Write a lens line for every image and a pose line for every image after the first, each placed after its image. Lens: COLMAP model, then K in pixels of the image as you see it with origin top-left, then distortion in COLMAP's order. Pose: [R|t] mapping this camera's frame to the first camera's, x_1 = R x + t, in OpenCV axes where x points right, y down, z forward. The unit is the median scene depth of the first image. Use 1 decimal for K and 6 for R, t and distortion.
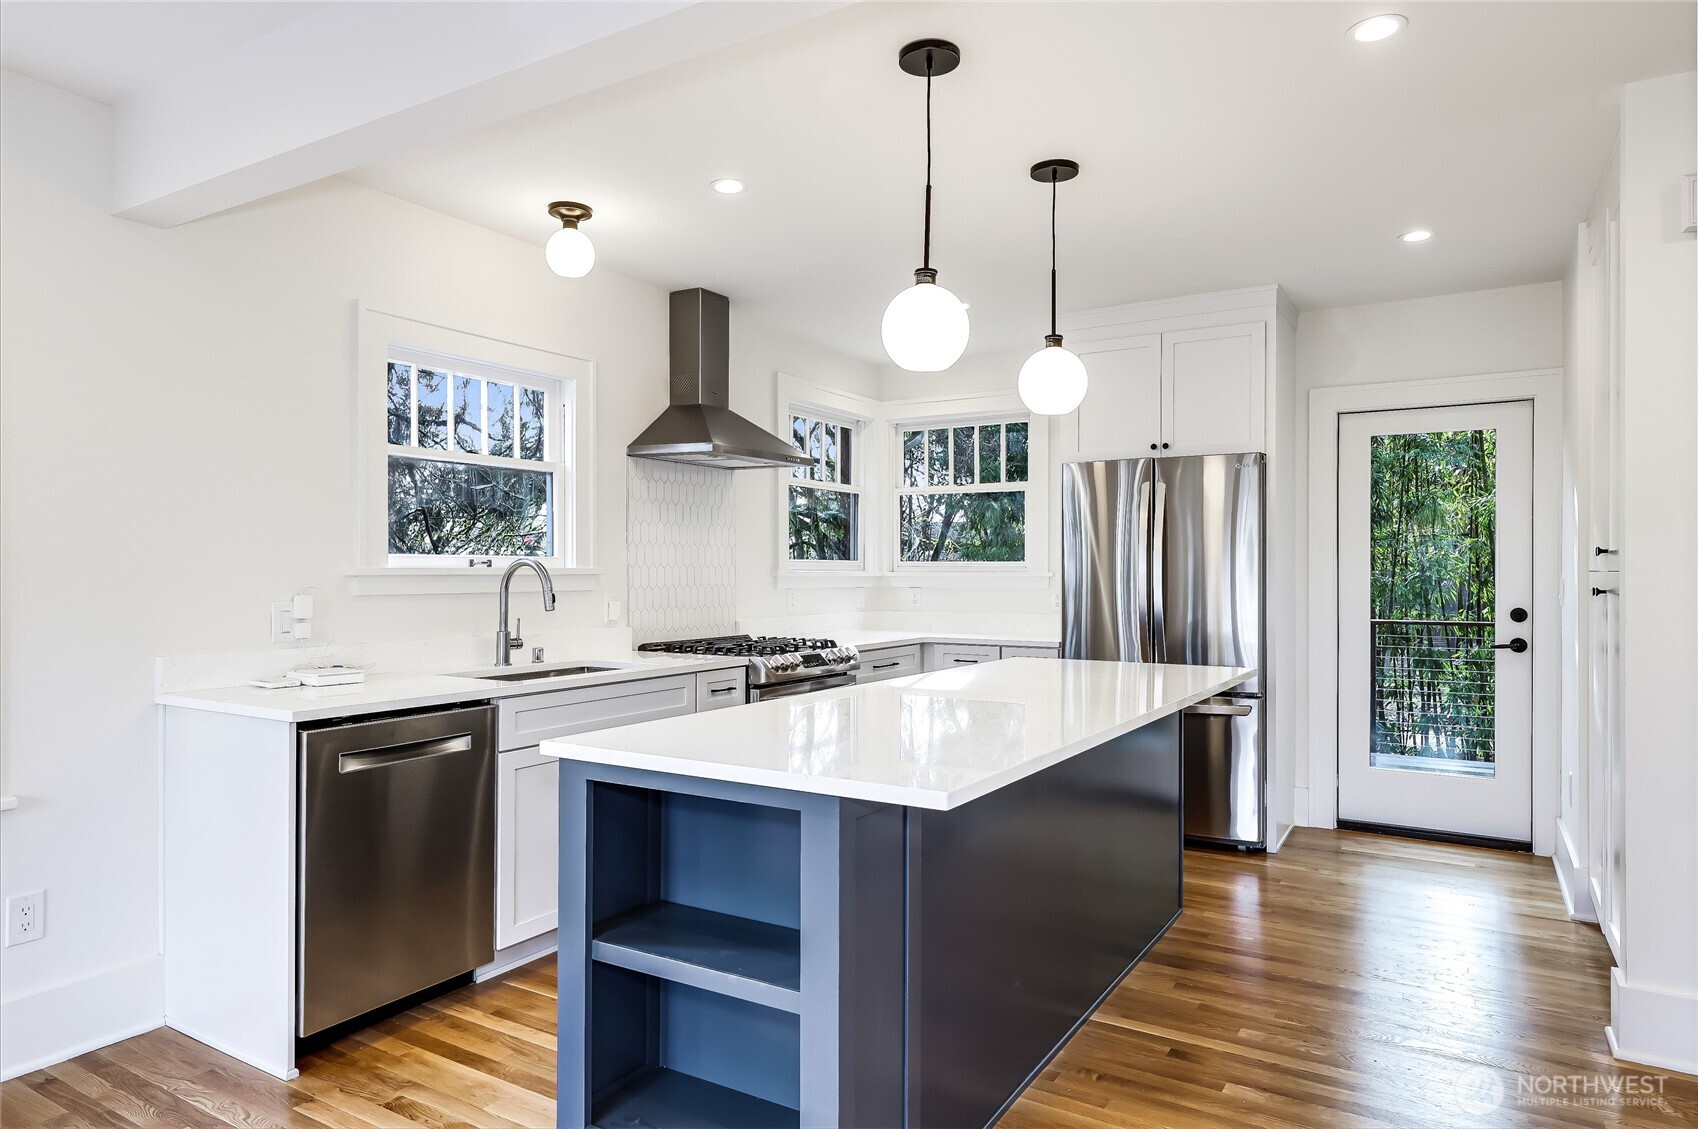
lens RADIAL K [[1037.1, 0, 849.1], [0, 1037.1, 564.5], [0, 0, 1]] dist [0.000129, 0.000220]
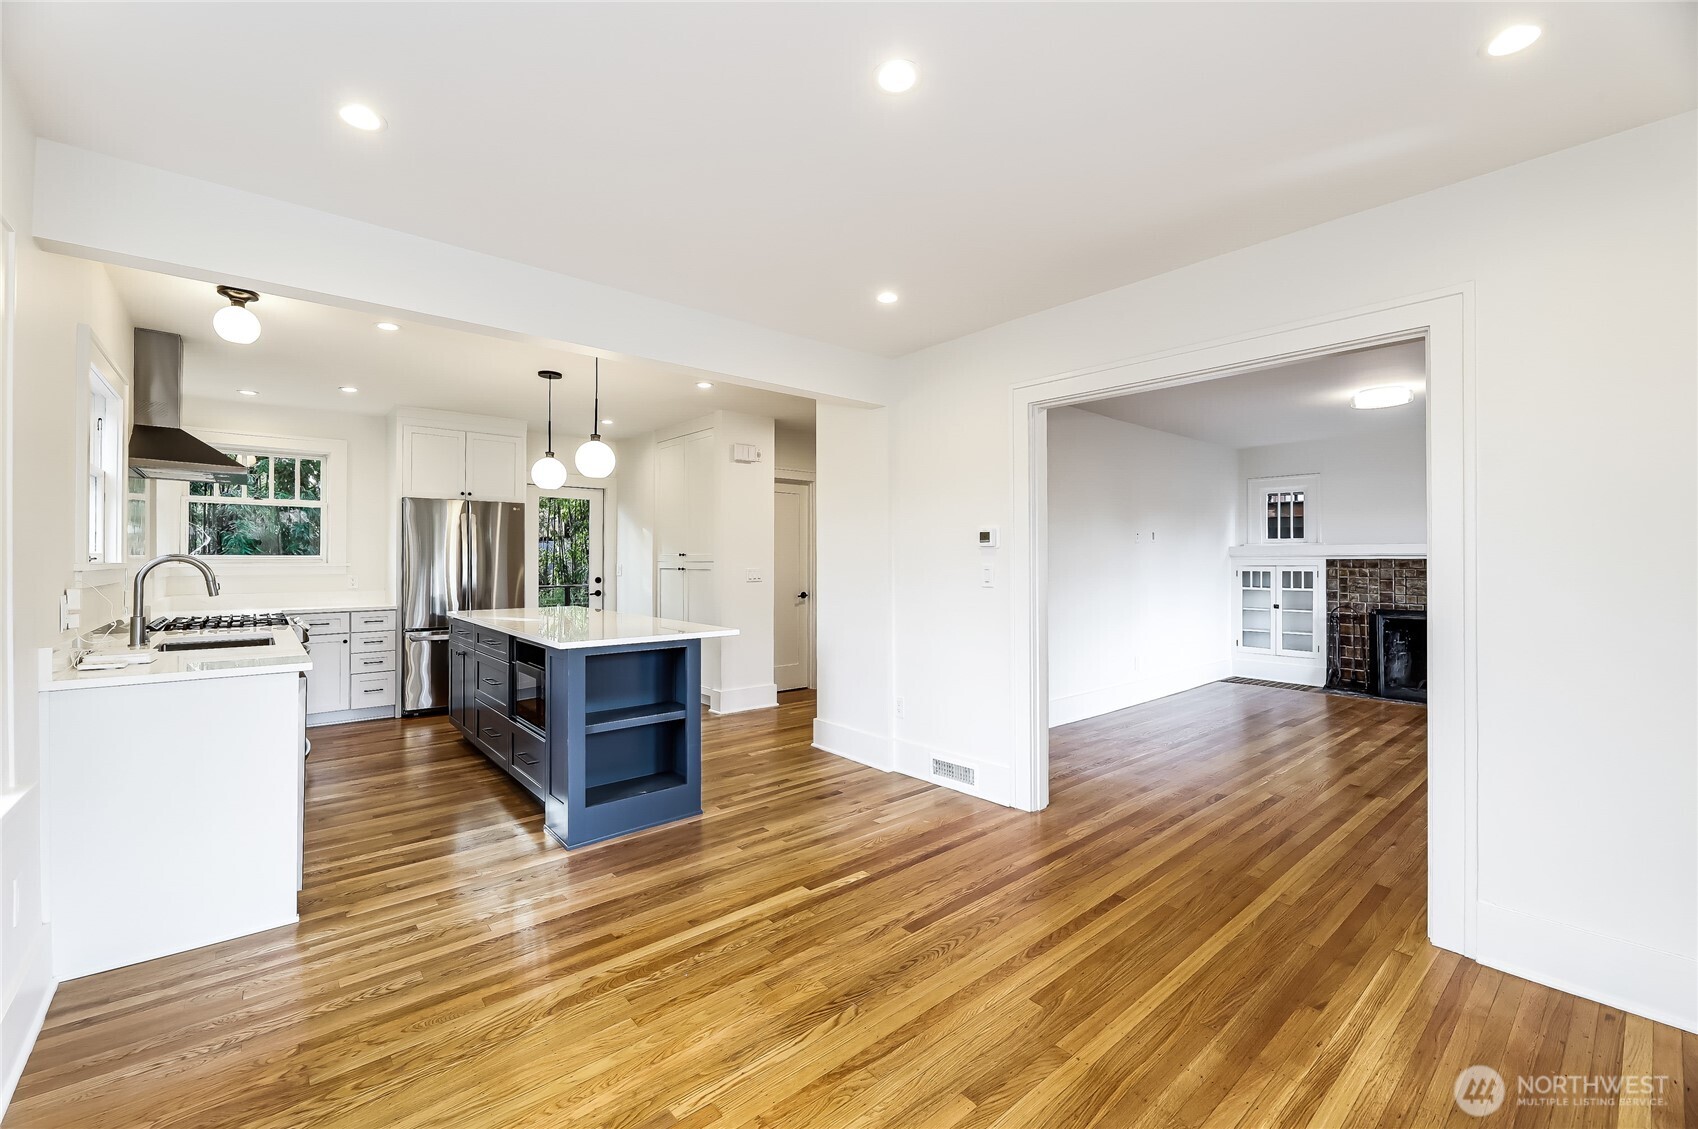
lens RADIAL K [[703.4, 0, 848.7], [0, 703.4, 559.2], [0, 0, 1]] dist [-0.000055, -0.000007]
pose [[0.303127, -0.001530, 0.952949, -0.691558], [-0.005646, 0.999978, 0.003401, -0.007083], [-0.952933, -0.006412, 0.303112, -0.016360]]
